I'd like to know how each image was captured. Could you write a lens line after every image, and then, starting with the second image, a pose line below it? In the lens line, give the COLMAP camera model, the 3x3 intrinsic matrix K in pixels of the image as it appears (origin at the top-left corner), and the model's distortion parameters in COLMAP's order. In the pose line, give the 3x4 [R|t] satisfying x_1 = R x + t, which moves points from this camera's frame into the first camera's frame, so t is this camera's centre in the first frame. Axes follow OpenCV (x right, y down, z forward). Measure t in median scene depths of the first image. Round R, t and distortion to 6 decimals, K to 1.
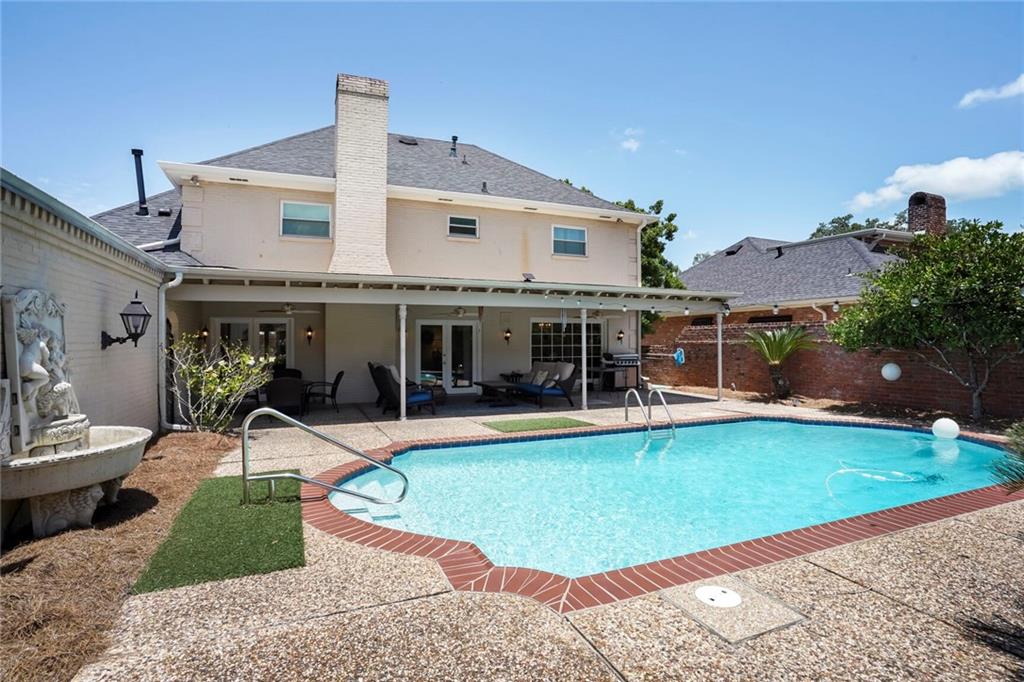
lens RADIAL K [[513.4, 0, 516.0], [0, 513.4, 345.8], [0, 0, 1]] dist [-0.031416, 0.000647]
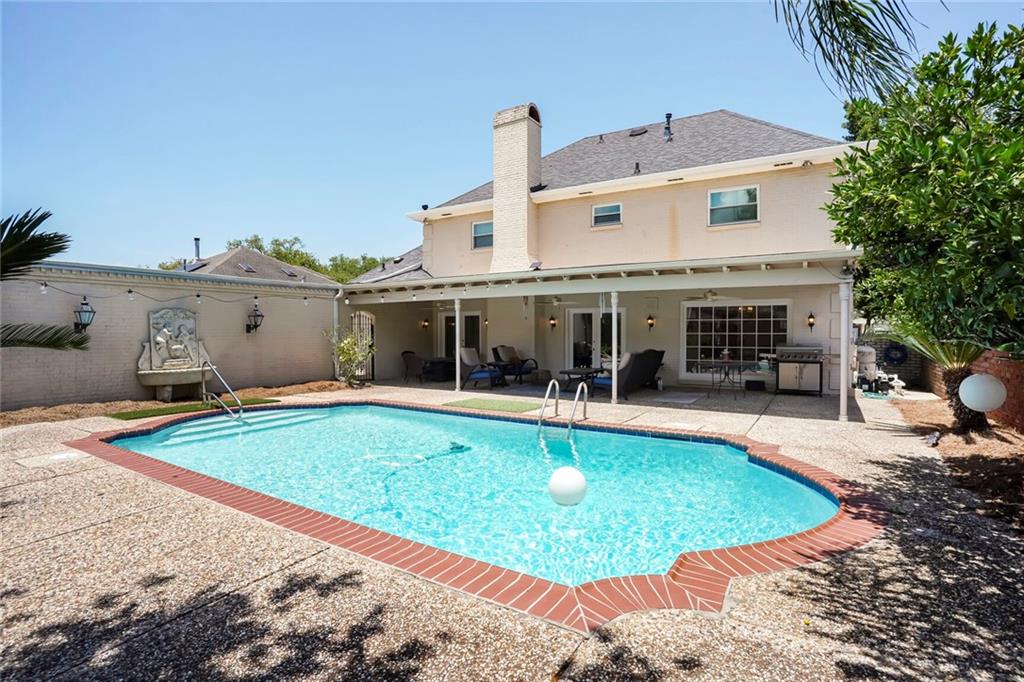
lens RADIAL K [[513.4, 0, 514.4], [0, 513.4, 335.1], [0, 0, 1]] dist [-0.031416, 0.000647]
pose [[0.590811, 0.011749, -0.806724, 0.689112], [-0.005451, 0.999929, 0.010571, -0.005418], [0.806791, -0.001848, 0.590833, 0.291781]]
